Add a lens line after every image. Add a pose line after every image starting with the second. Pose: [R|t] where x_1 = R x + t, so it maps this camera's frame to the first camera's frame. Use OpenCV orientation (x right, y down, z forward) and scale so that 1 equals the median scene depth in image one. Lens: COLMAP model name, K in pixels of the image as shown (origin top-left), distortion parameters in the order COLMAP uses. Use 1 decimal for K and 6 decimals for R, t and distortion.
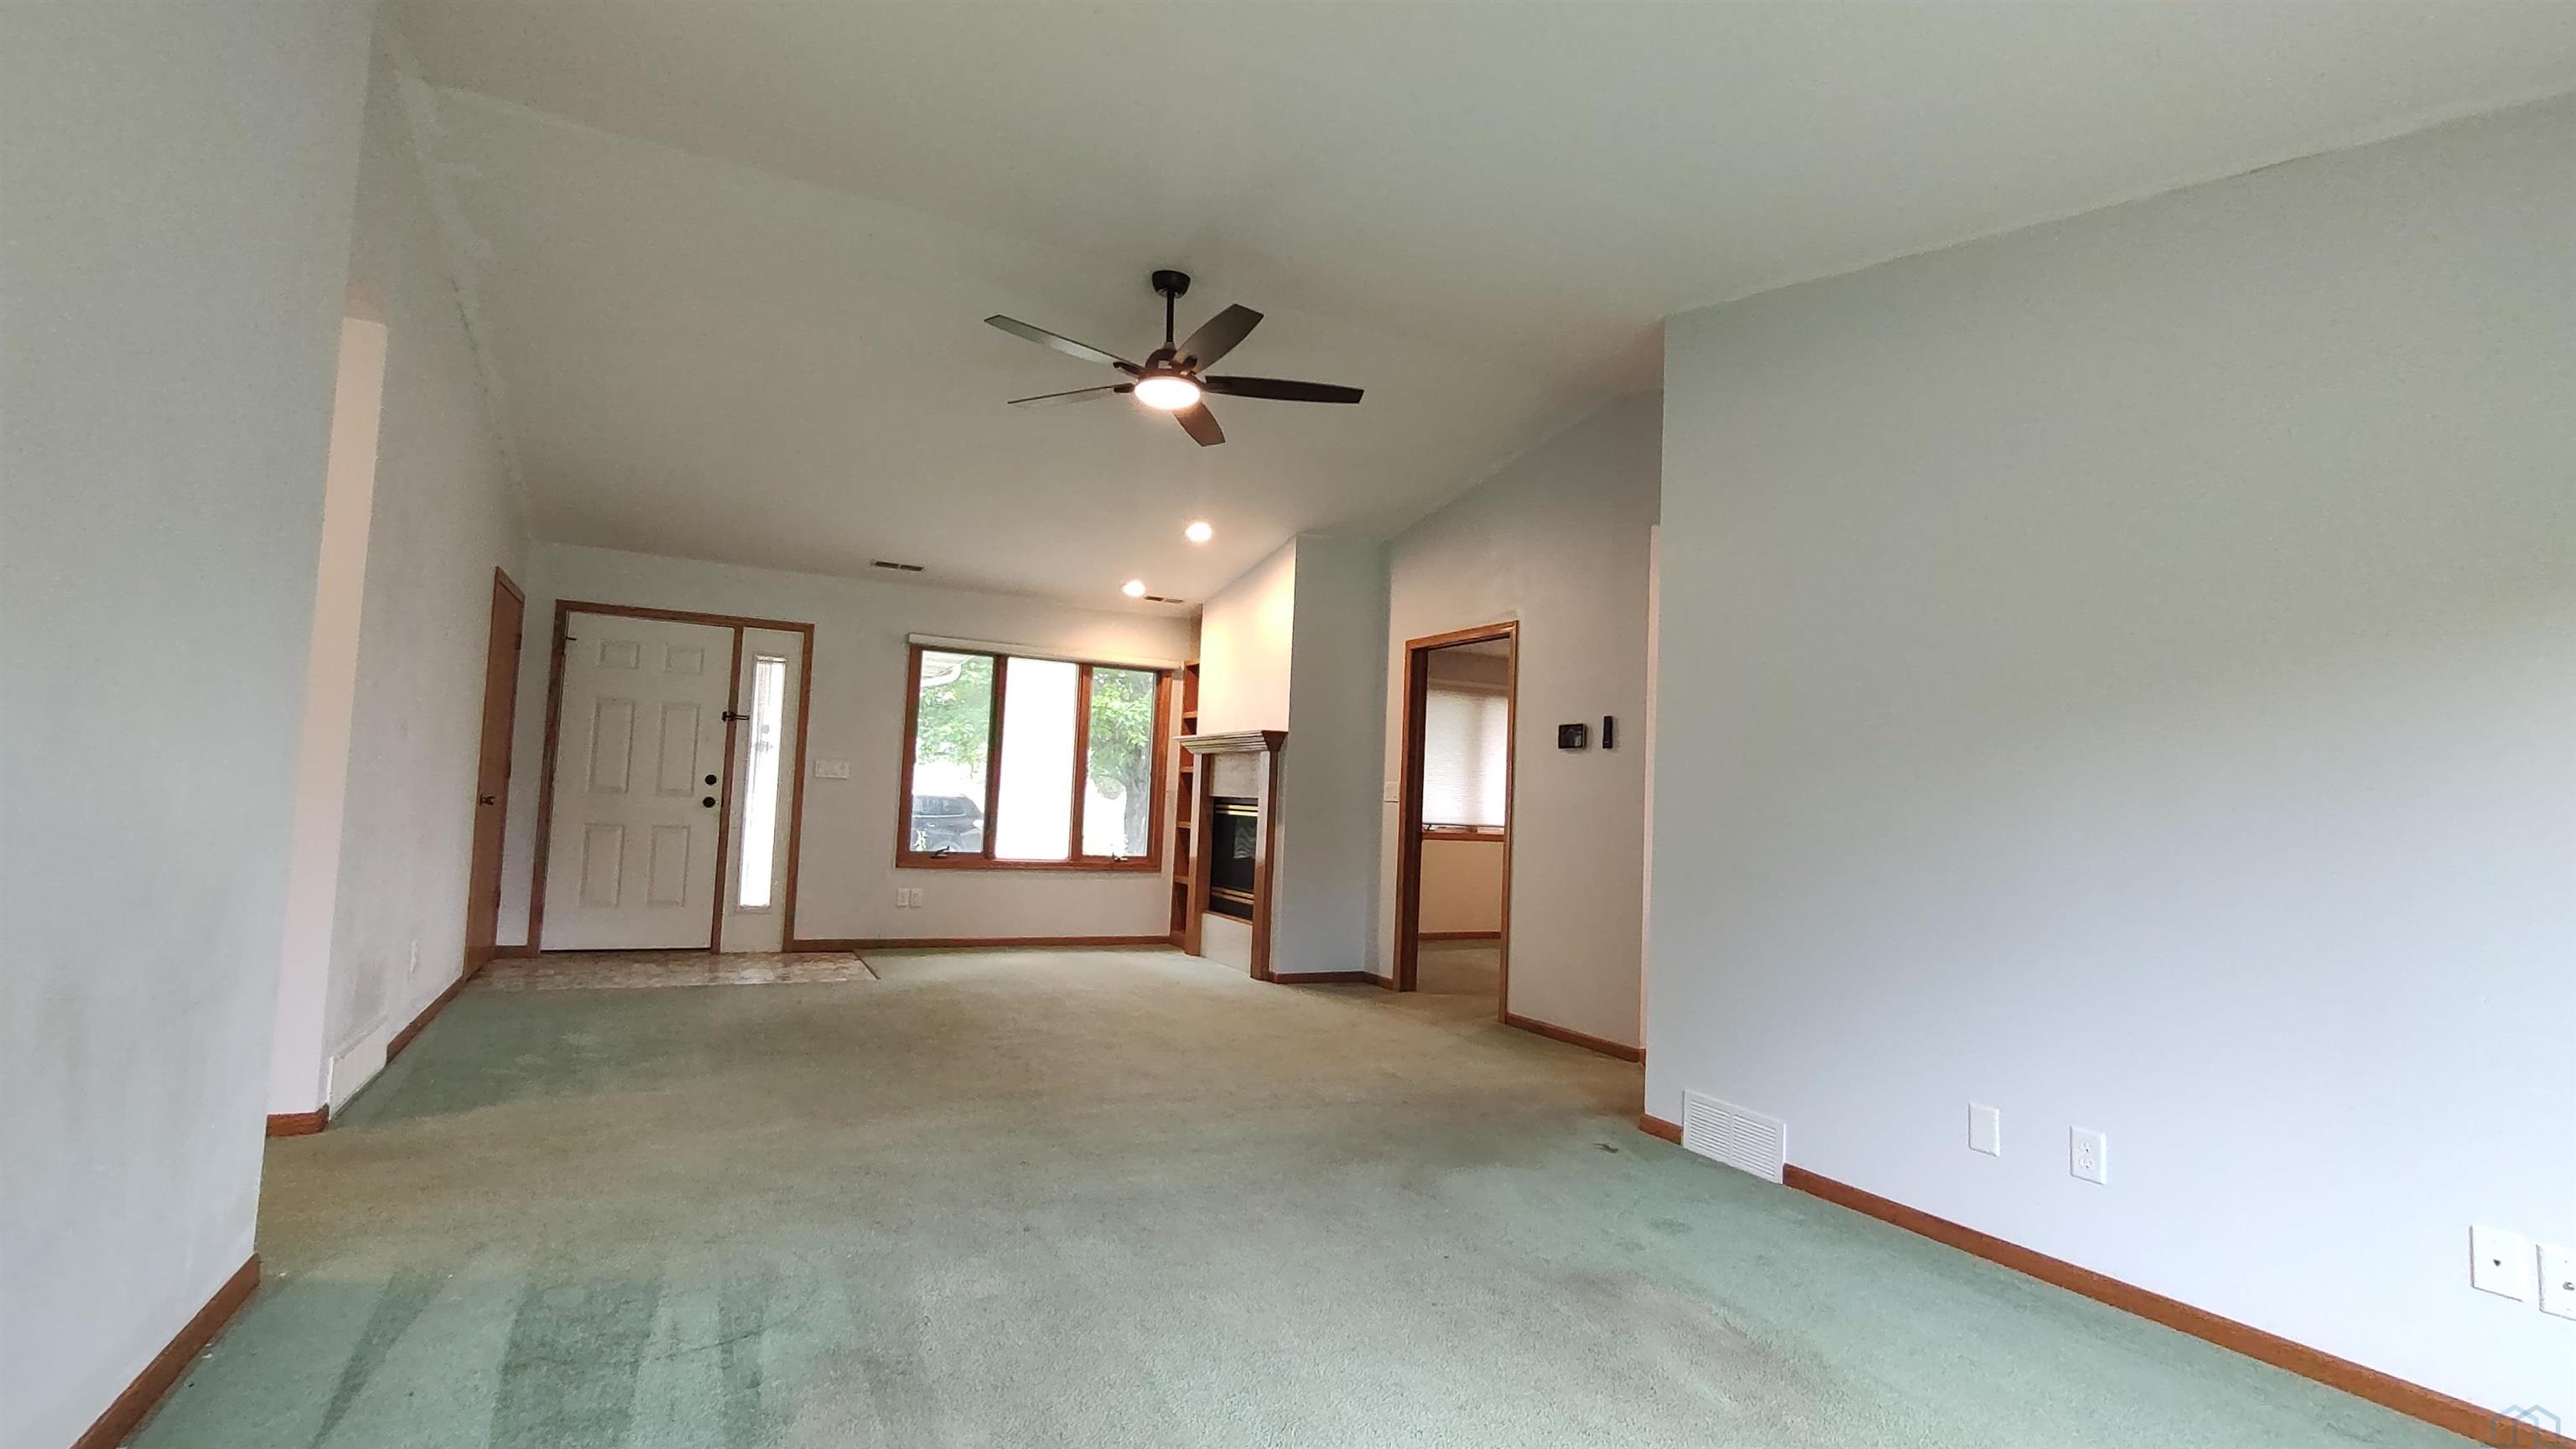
lens RADIAL K [[1156.3, 0, 1288.0], [0, 1156.3, 724.5], [0, 0, 1]] dist [-0.003612, 0.000322]
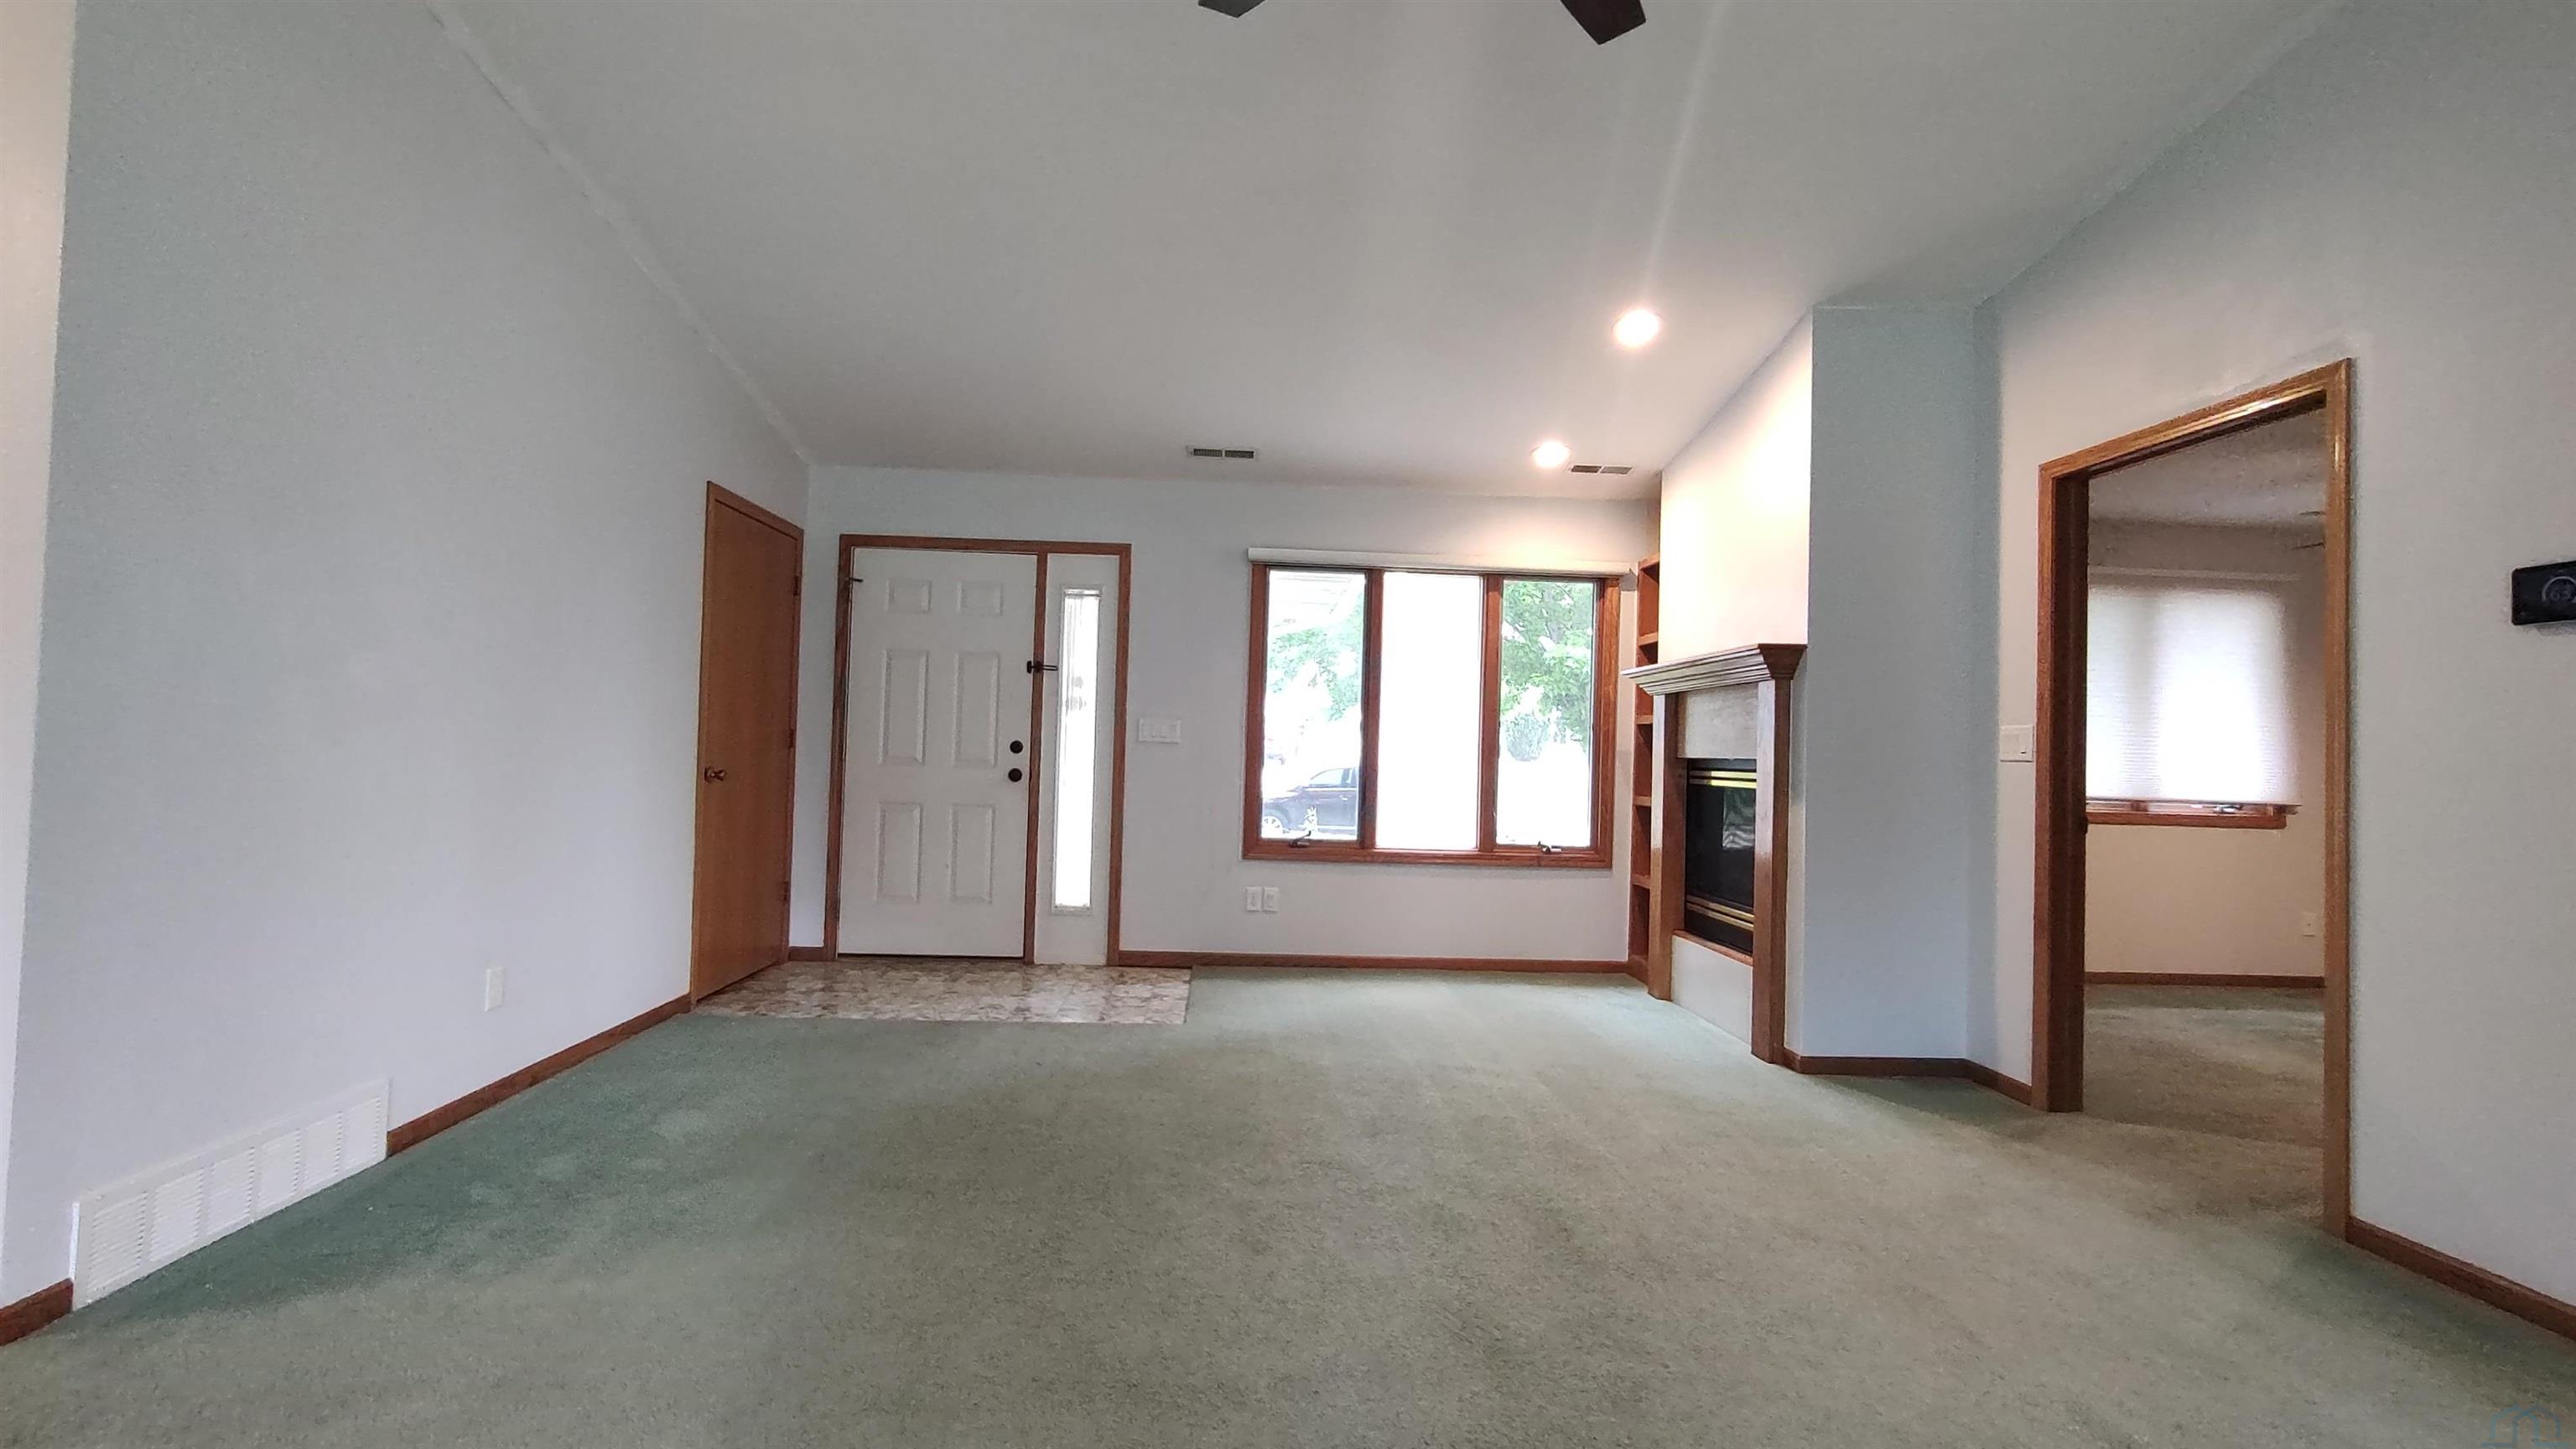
lens RADIAL K [[1156.3, 0, 1288.0], [0, 1156.3, 724.5], [0, 0, 1]] dist [-0.003612, 0.000322]
pose [[0.911357, -0.028674, -0.410617, -0.000478], [0.038904, 0.999105, 0.016577, 0.025838], [0.409774, -0.031082, 0.911657, 0.341536]]
